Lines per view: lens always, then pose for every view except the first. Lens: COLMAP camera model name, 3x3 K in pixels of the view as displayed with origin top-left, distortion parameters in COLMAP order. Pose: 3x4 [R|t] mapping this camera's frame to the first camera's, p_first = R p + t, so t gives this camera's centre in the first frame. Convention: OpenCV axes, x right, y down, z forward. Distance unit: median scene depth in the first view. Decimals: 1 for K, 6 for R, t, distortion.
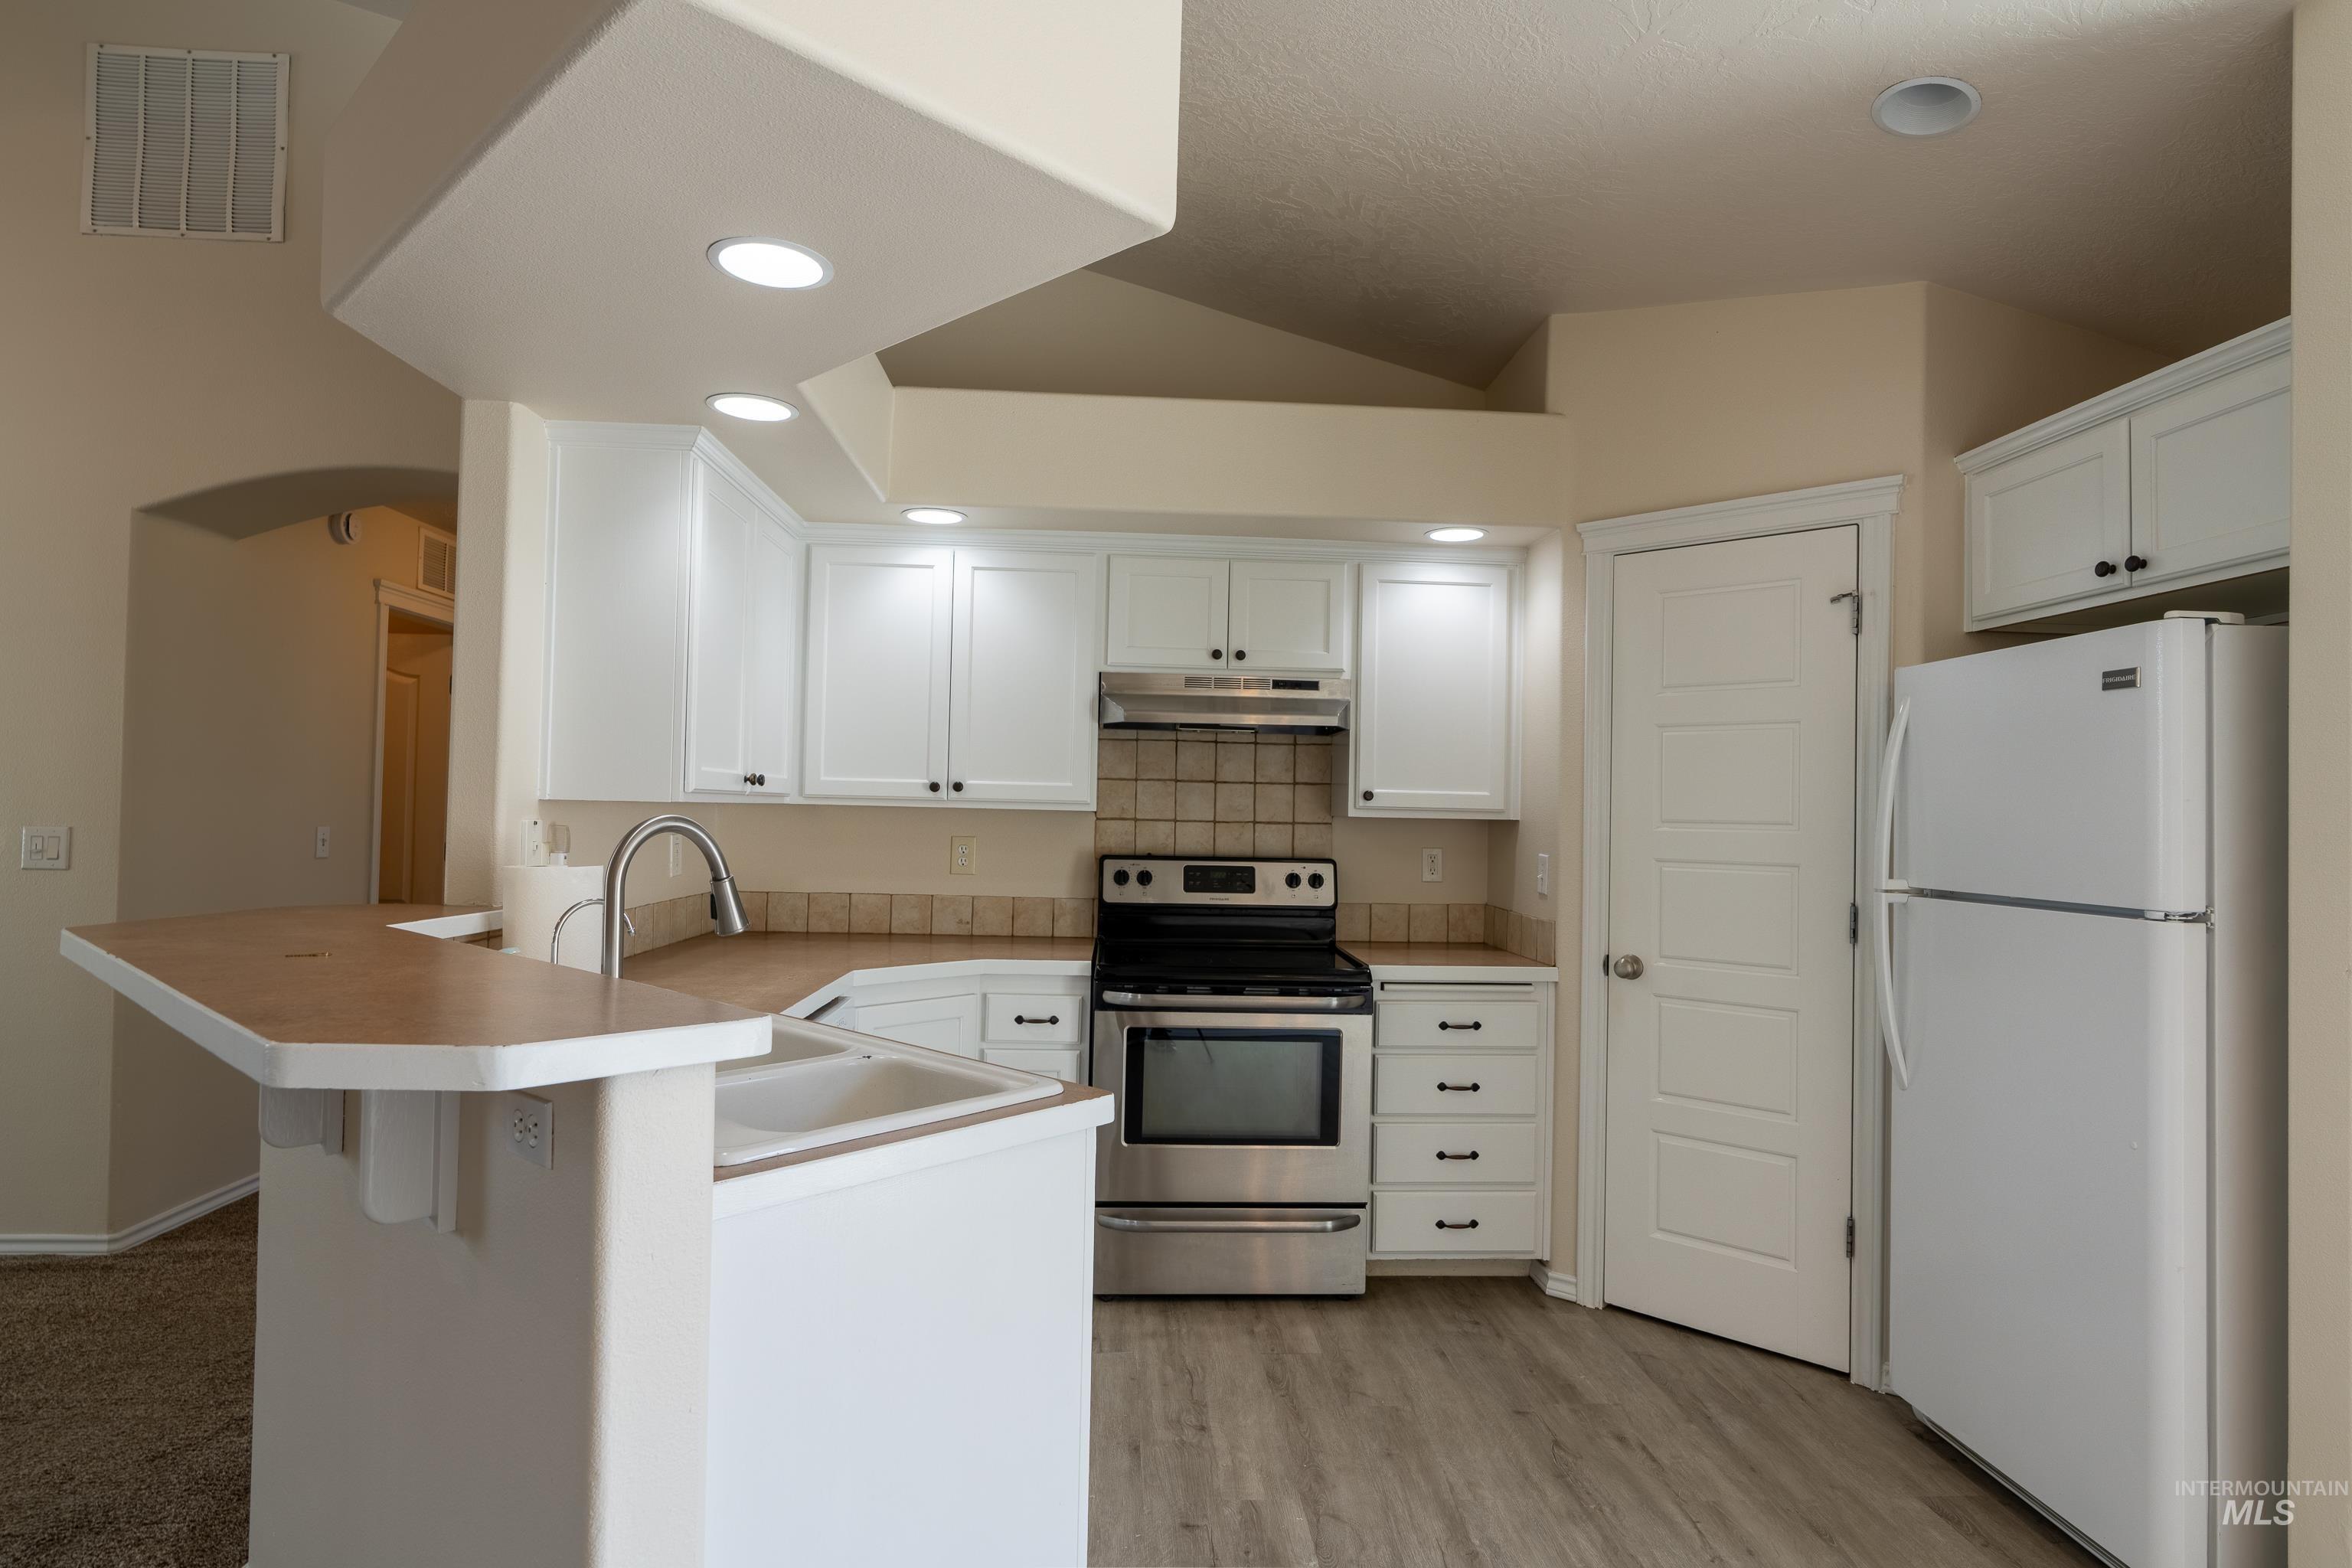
lens RADIAL K [[1283.9, 0, 1264.0], [0, 1283.9, 766.6], [0, 0, 1]] dist [-0.000596, 0.000686]
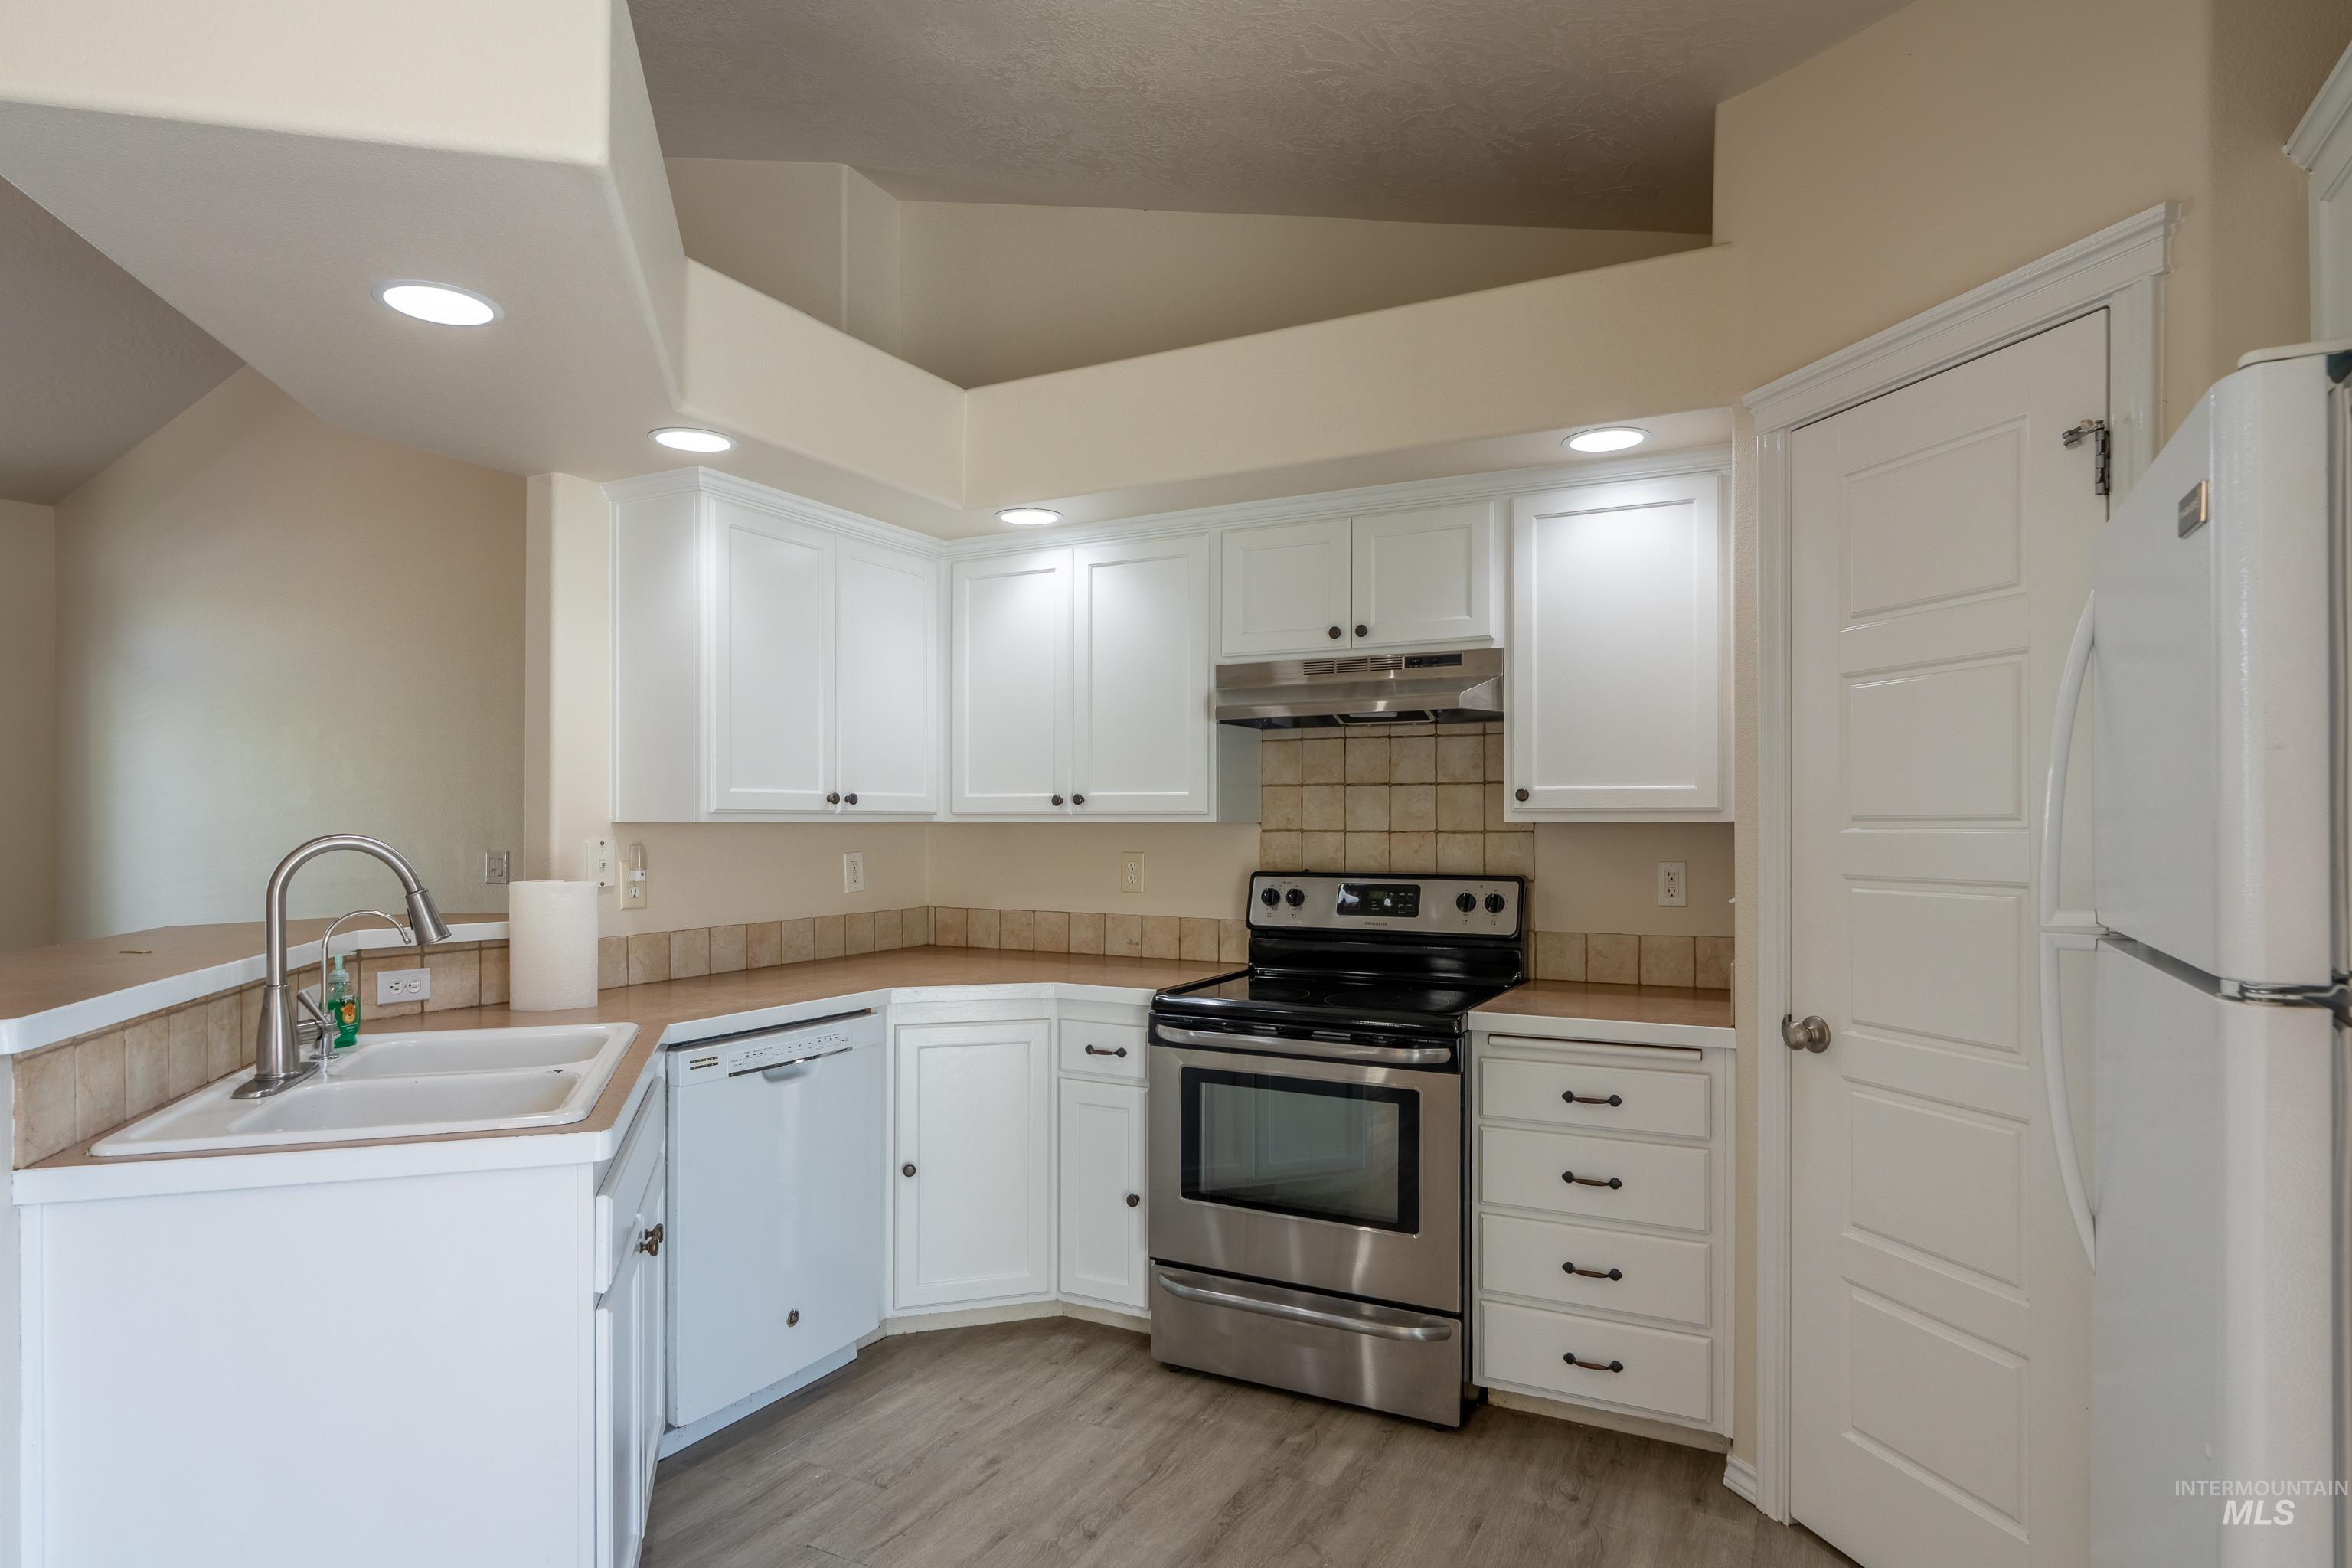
lens RADIAL K [[1353.4, 0, 1176.8], [0, 1353.4, 808.8], [0, 0, 1]] dist [0.000407, 0.000547]
pose [[0.840732, -0.026961, -0.540780, 0.367671], [0.038102, 0.999229, 0.009418, 0.016212], [0.540109, -0.028523, 0.841111, 0.205440]]
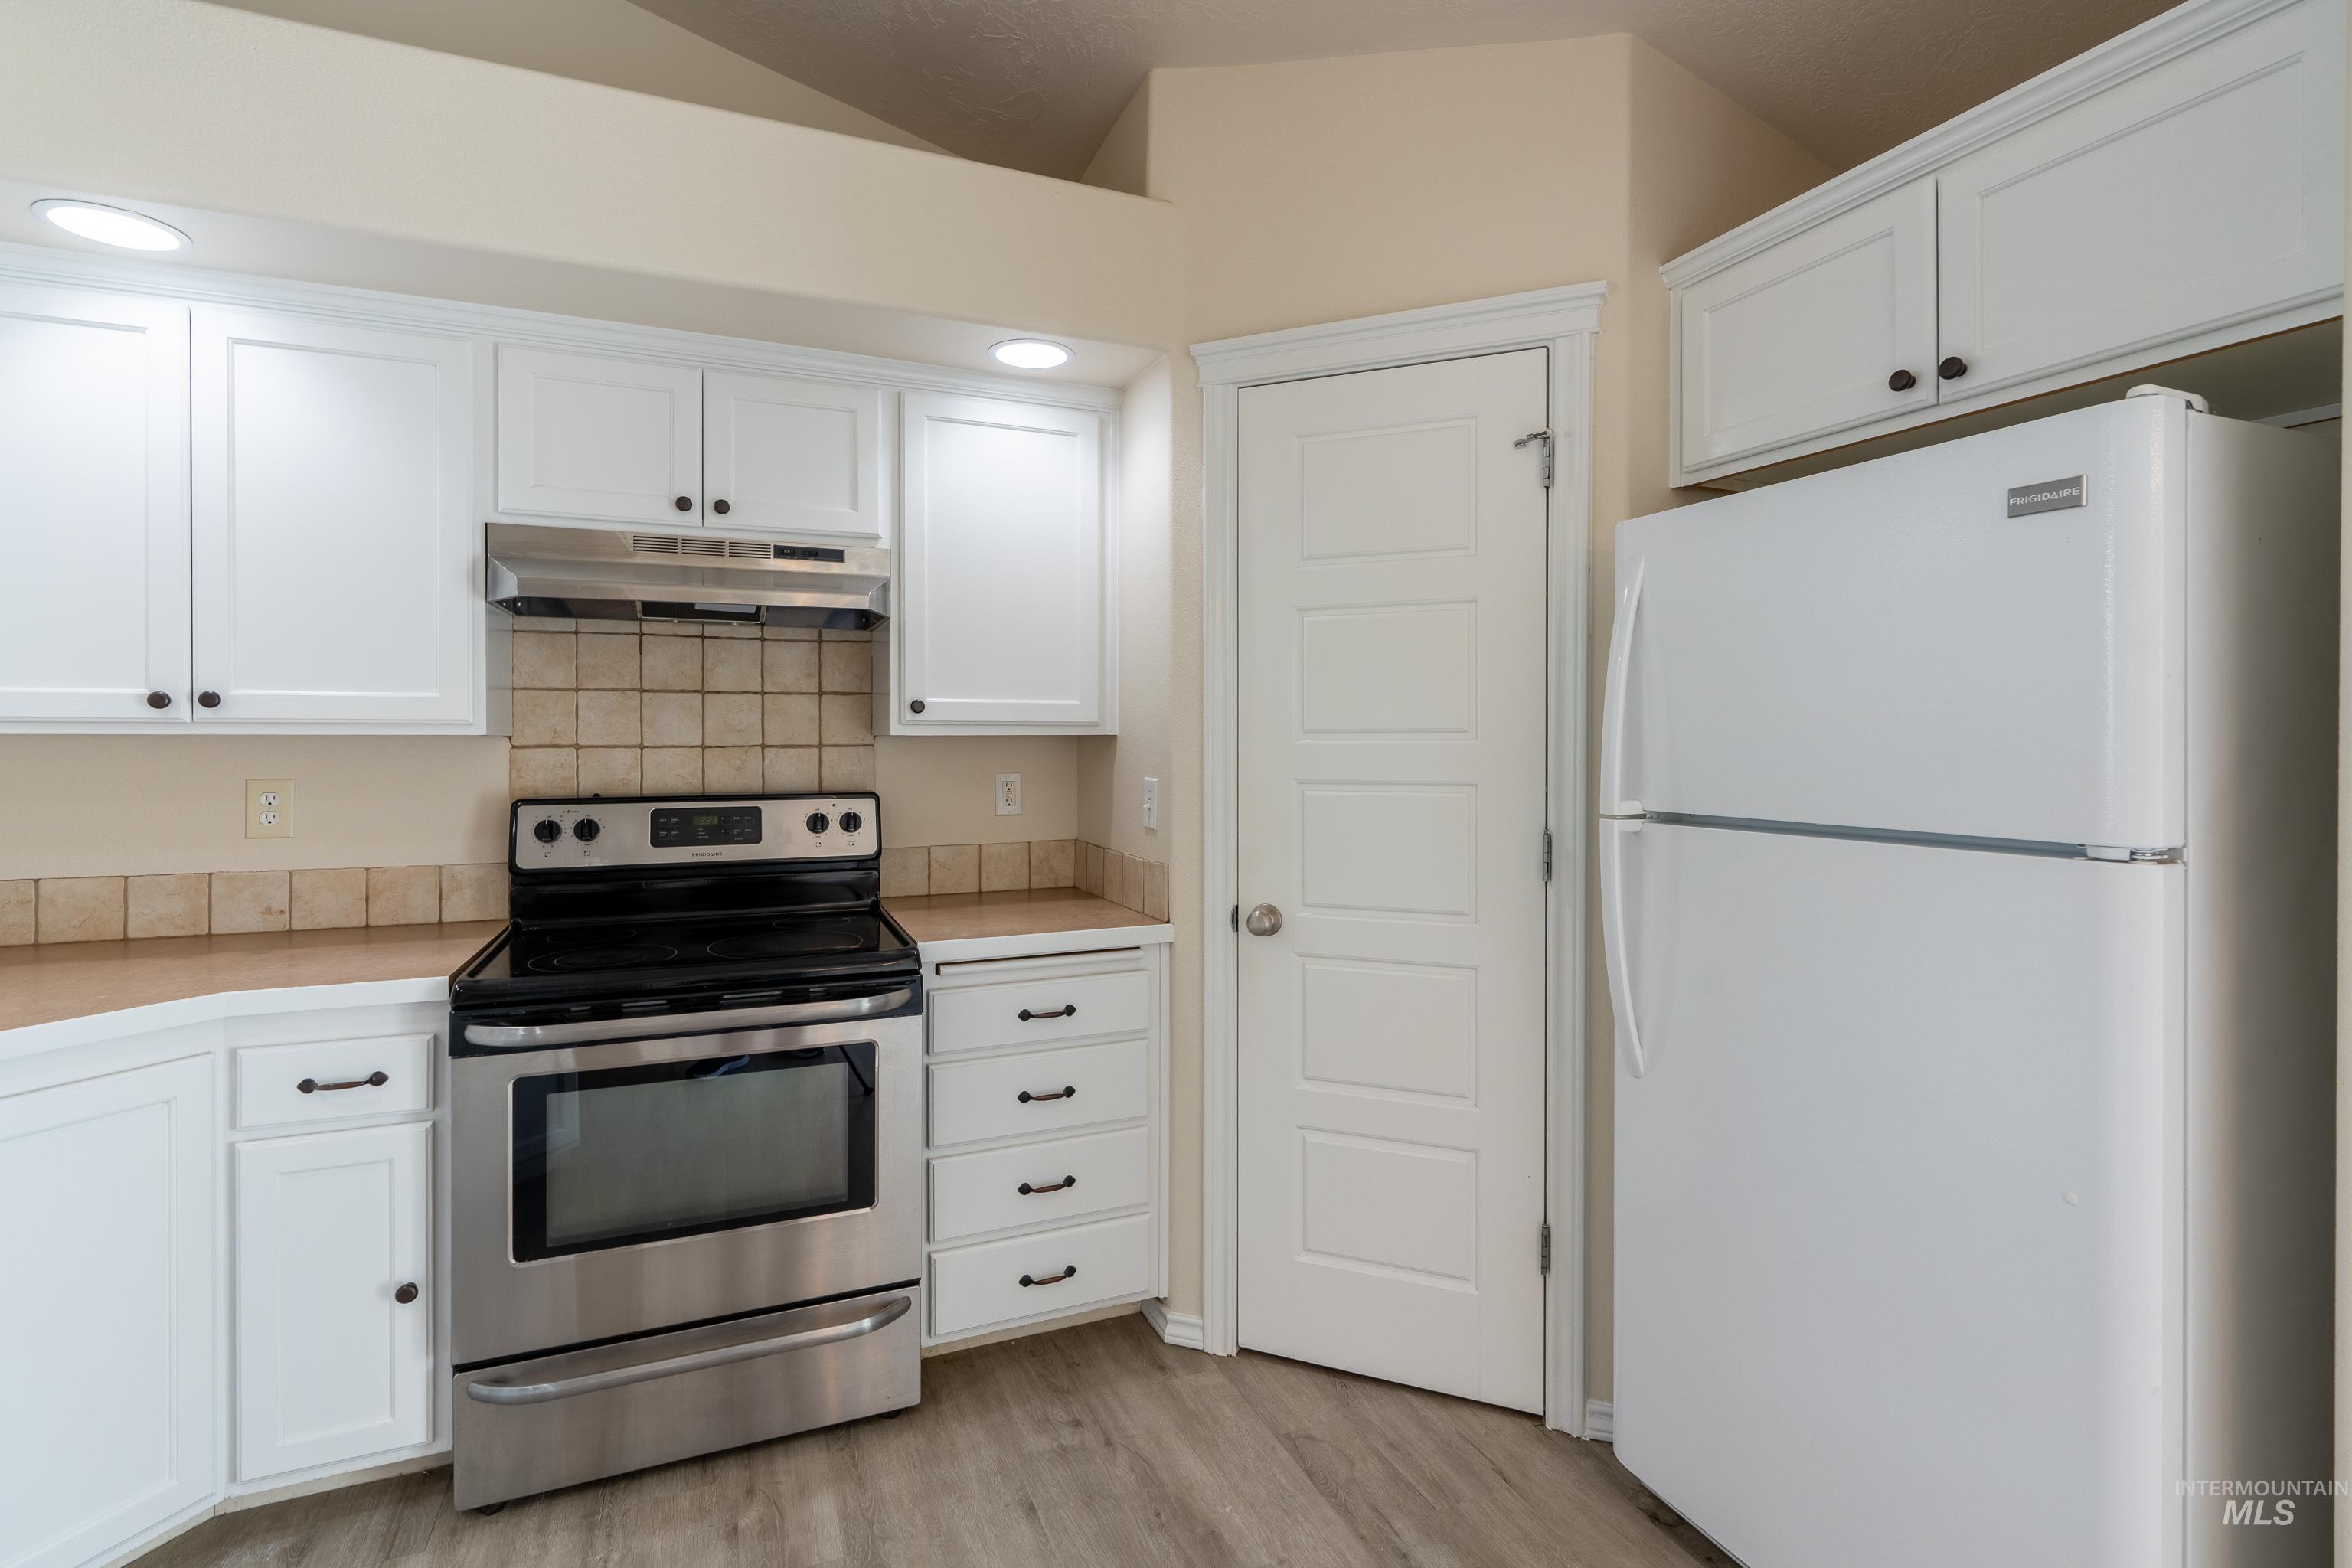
lens RADIAL K [[1098.4, 0, 1244.4], [0, 1098.4, 740.5], [0, 0, 1]] dist [-0.001970, 0.001320]
pose [[0.944461, -0.022818, 0.327832, 0.053645], [0.008957, 0.999003, 0.043730, 0.017015], [-0.328503, -0.038365, 0.943724, 0.356230]]
